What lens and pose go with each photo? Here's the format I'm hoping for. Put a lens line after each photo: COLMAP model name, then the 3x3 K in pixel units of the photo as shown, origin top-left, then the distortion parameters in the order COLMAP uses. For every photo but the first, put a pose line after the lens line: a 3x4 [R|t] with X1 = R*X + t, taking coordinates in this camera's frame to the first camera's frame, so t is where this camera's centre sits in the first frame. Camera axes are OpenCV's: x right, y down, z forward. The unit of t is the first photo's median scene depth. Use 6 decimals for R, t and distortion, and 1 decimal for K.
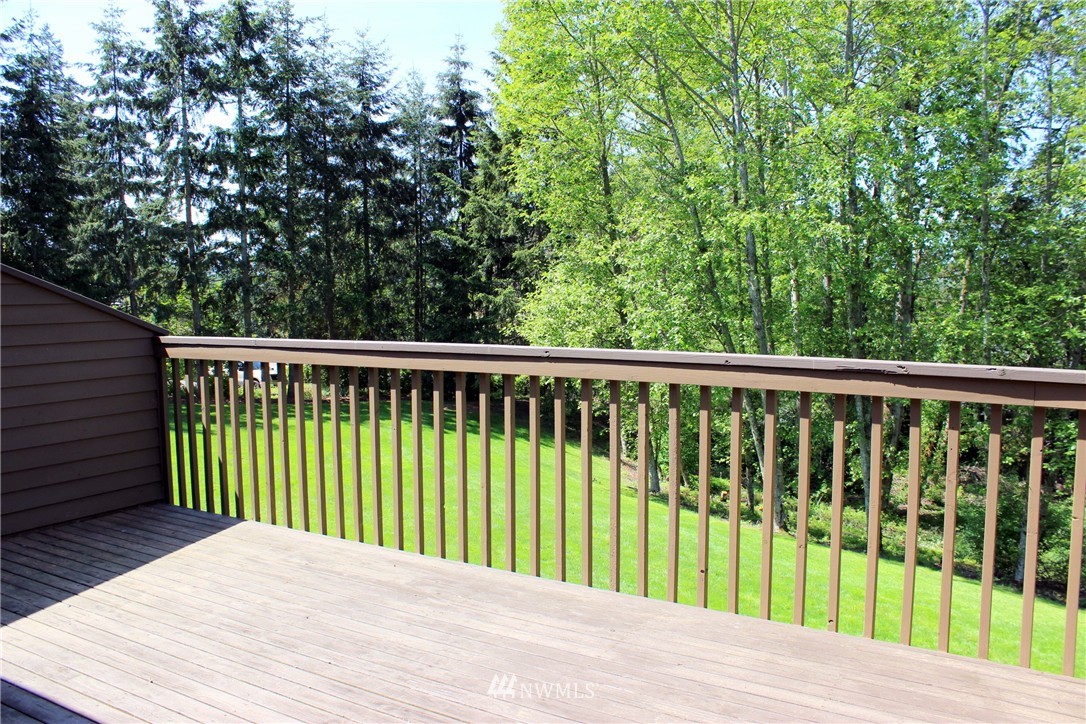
lens RADIAL K [[918.4, 0, 543.0], [0, 918.4, 362.0], [0, 0, 1]] dist [-0.162354, 0.143709]
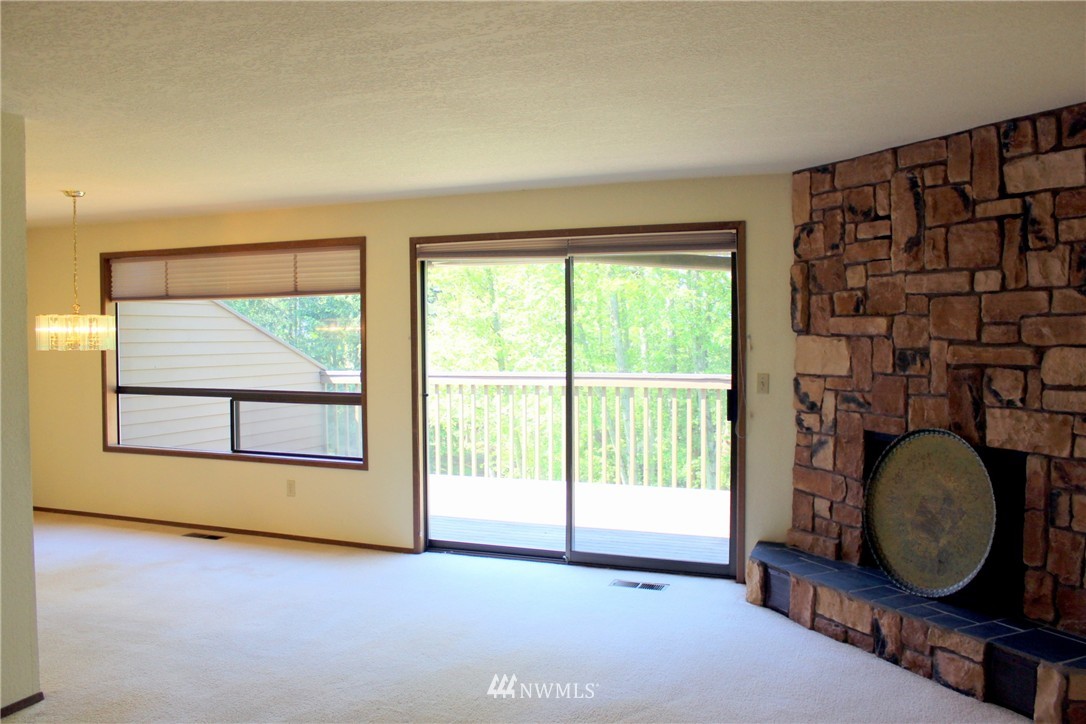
lens RADIAL K [[918.4, 0, 543.0], [0, 918.4, 362.0], [0, 0, 1]] dist [-0.162354, 0.143709]
pose [[0.984133, -0.004353, 0.177378, -0.060465], [0.013876, 0.998525, -0.052486, 0.009354], [-0.176888, 0.054115, 0.982742, -0.141132]]
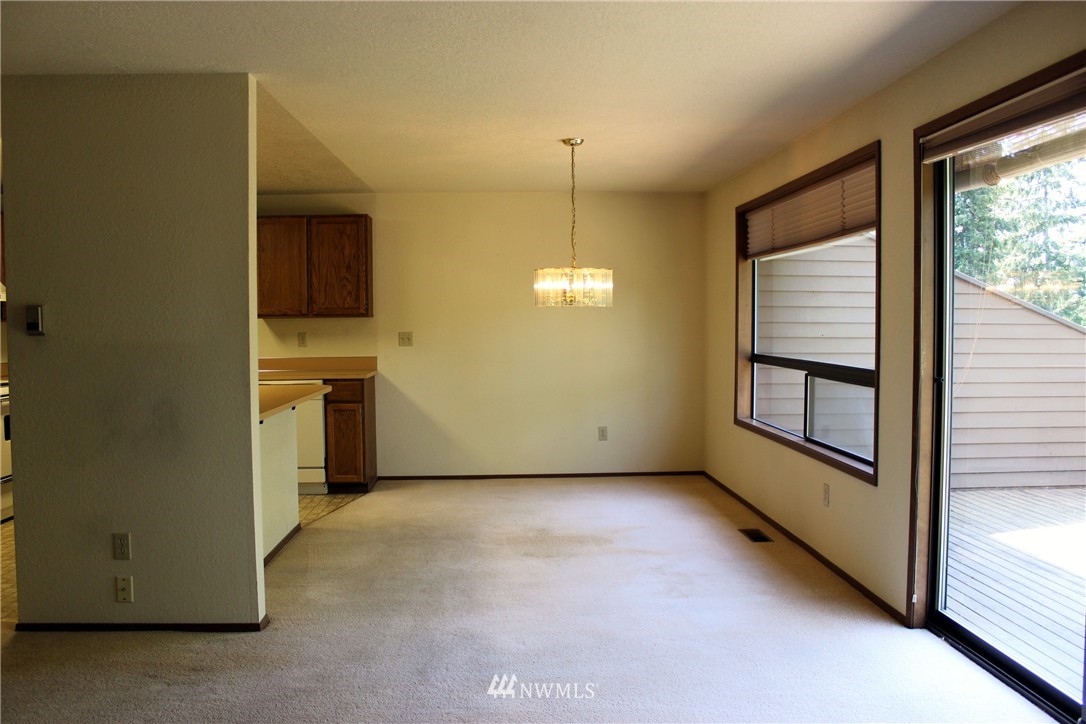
lens RADIAL K [[918.4, 0, 543.0], [0, 918.4, 362.0], [0, 0, 1]] dist [-0.162354, 0.143709]
pose [[0.587614, 0.037079, -0.808291, 0.013210], [-0.067284, 0.997729, -0.003145, 0.007726], [0.806339, 0.056233, 0.588774, -0.059467]]
